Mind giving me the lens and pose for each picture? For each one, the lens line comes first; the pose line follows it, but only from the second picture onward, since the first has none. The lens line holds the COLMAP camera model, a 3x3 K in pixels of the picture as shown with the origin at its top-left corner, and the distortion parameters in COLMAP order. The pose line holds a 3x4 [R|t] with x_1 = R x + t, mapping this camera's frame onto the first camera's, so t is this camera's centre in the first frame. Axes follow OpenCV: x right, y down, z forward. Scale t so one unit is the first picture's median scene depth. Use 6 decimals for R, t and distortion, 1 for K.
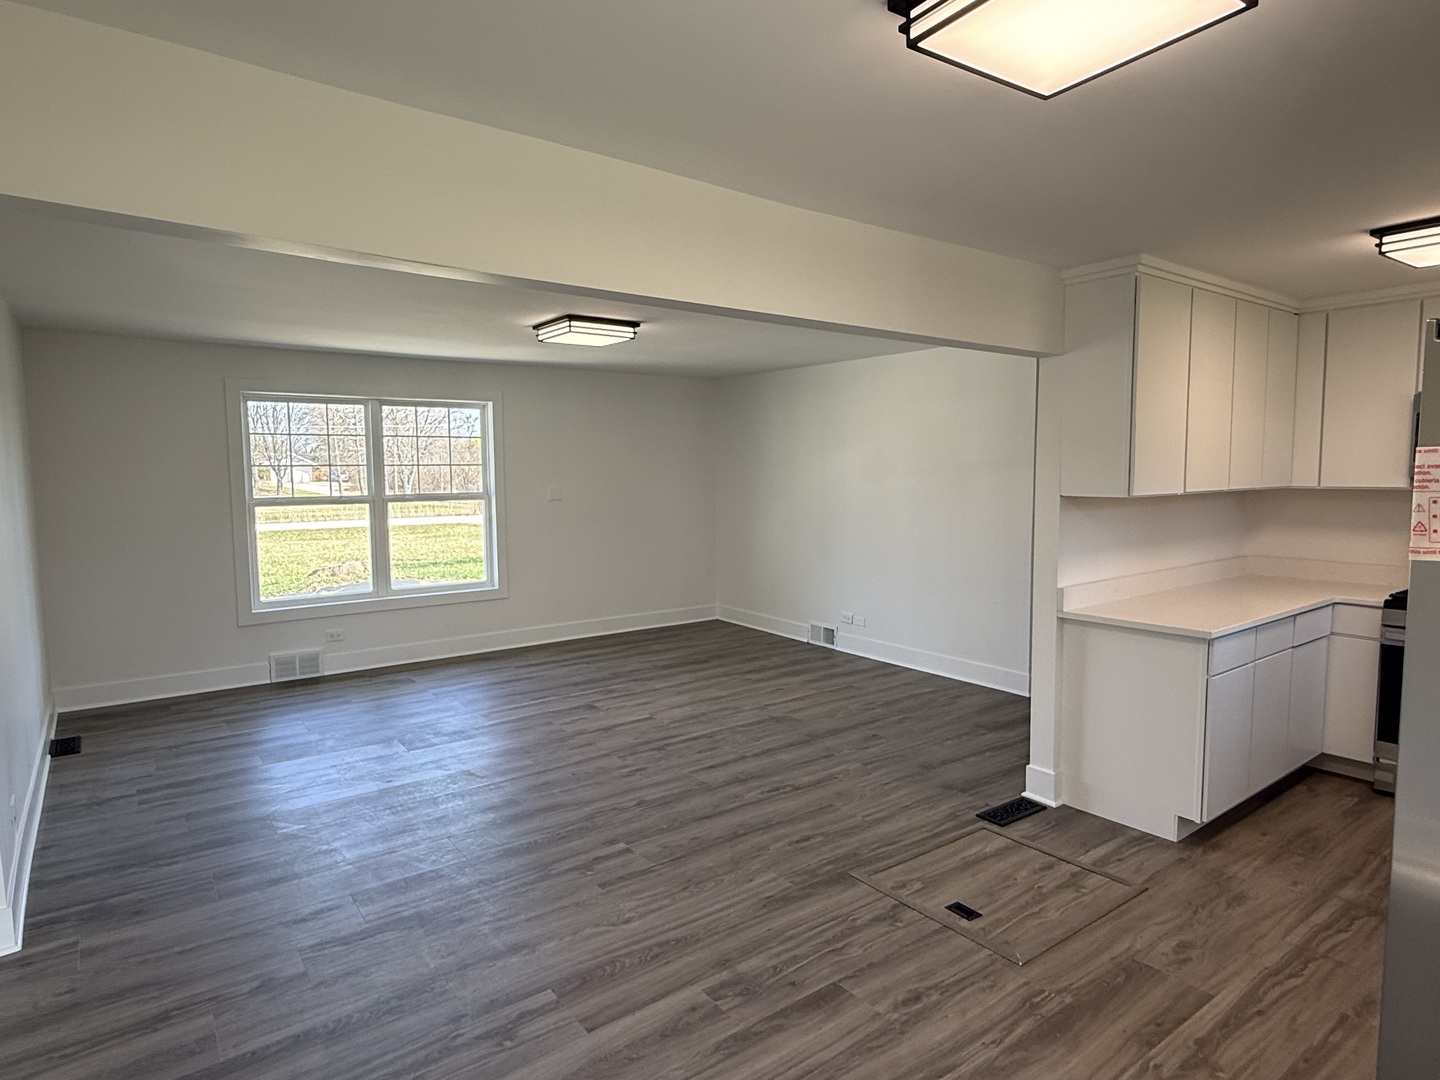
lens RADIAL K [[837.4, 0, 724.7], [0, 837.4, 531.0], [0, 0, 1]] dist [0.001980, 0.000142]
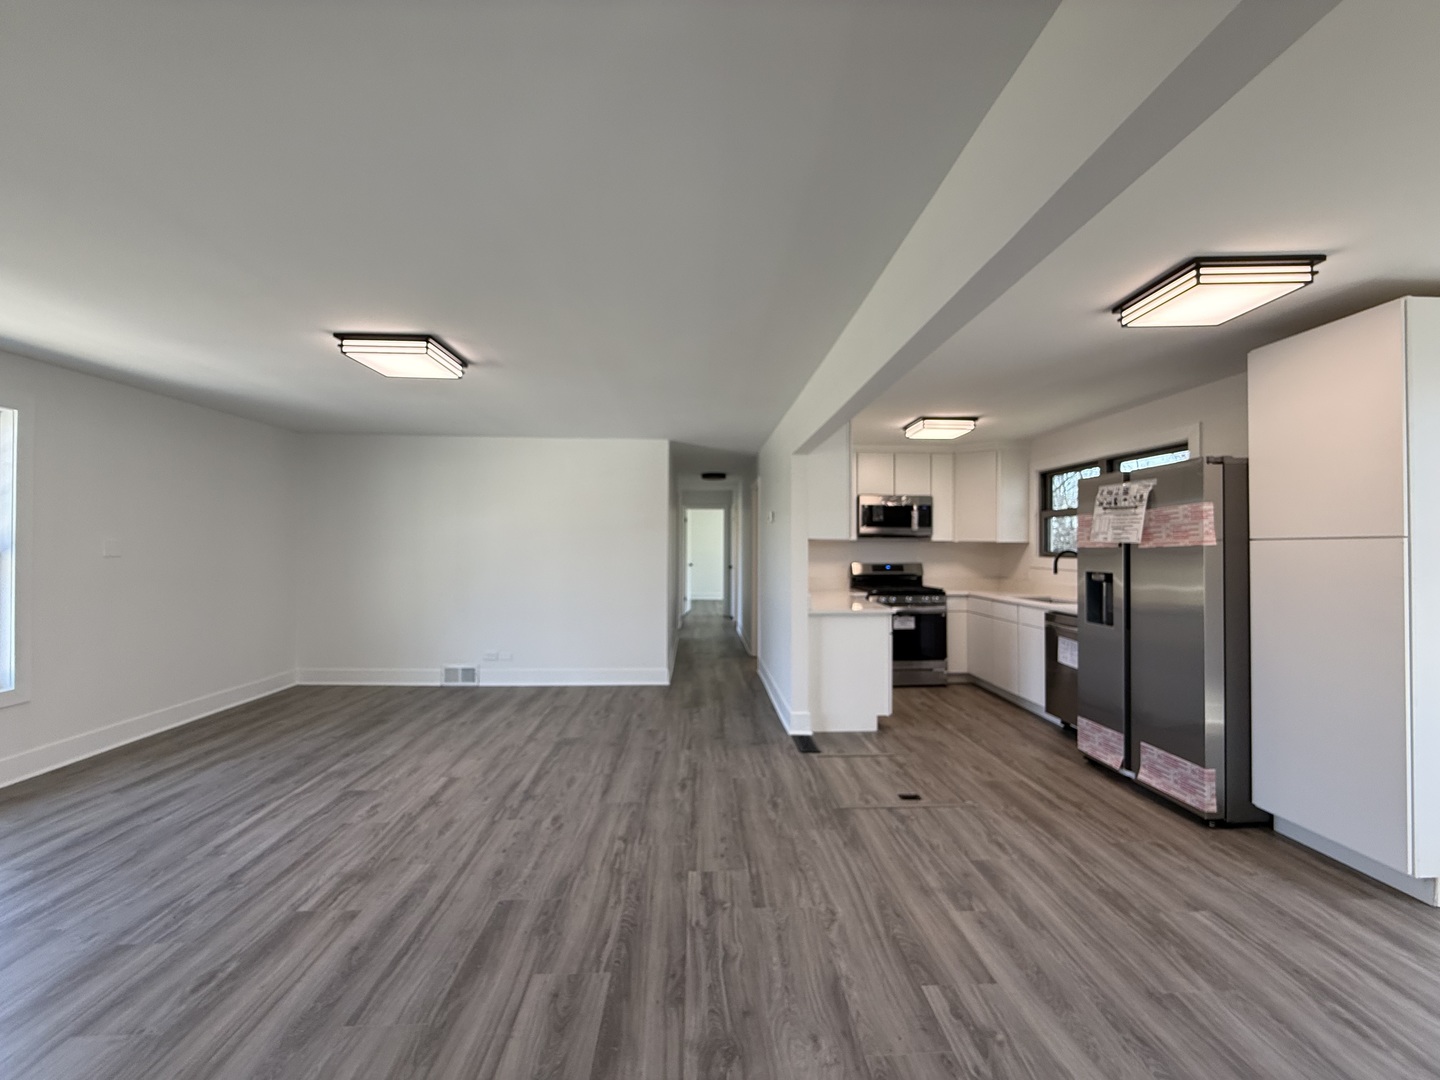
lens RADIAL K [[584.2, 0, 721.3], [0, 584.2, 536.8], [0, 0, 1]] dist [-0.001326, 0.001000]
pose [[0.562488, 0.018559, 0.826597, -0.552660], [0.056630, 0.996535, -0.060911, 0.012516], [-0.824863, 0.081072, 0.559489, 0.435263]]
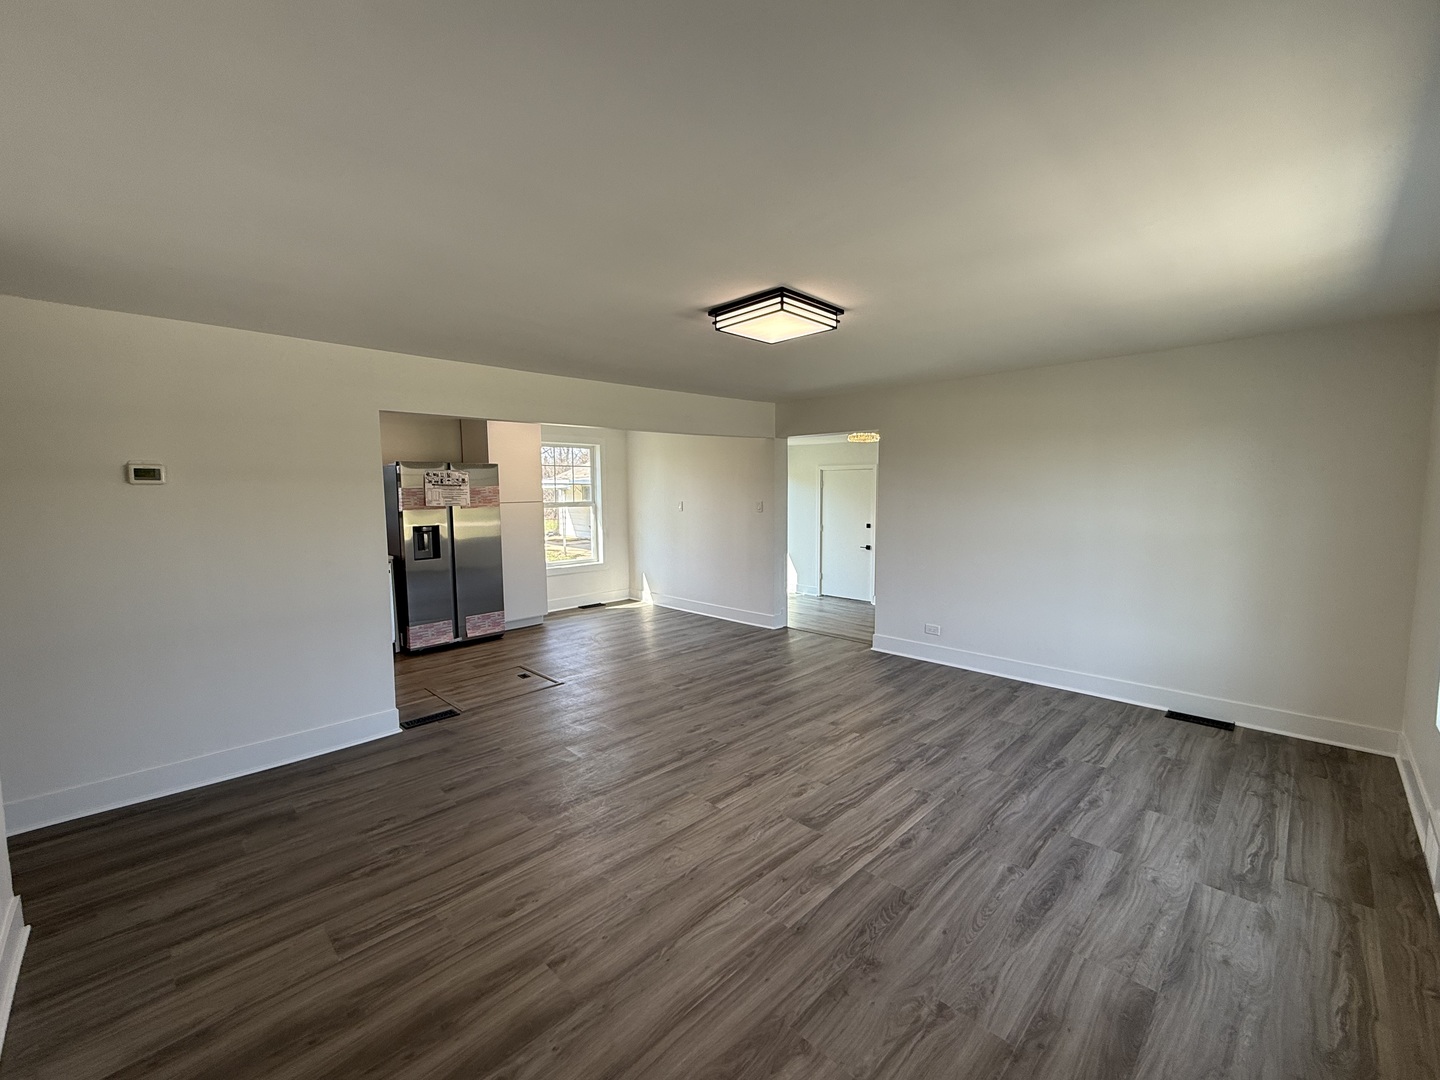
lens RADIAL K [[584.2, 0, 725.8], [0, 584.2, 544.7], [0, 0, 1]] dist [-0.001326, 0.001000]
pose [[-0.988597, 0.026832, -0.148173, -0.029439], [0.000965, 0.985105, 0.171952, -0.133215], [0.150580, 0.169848, -0.973898, 1.784629]]
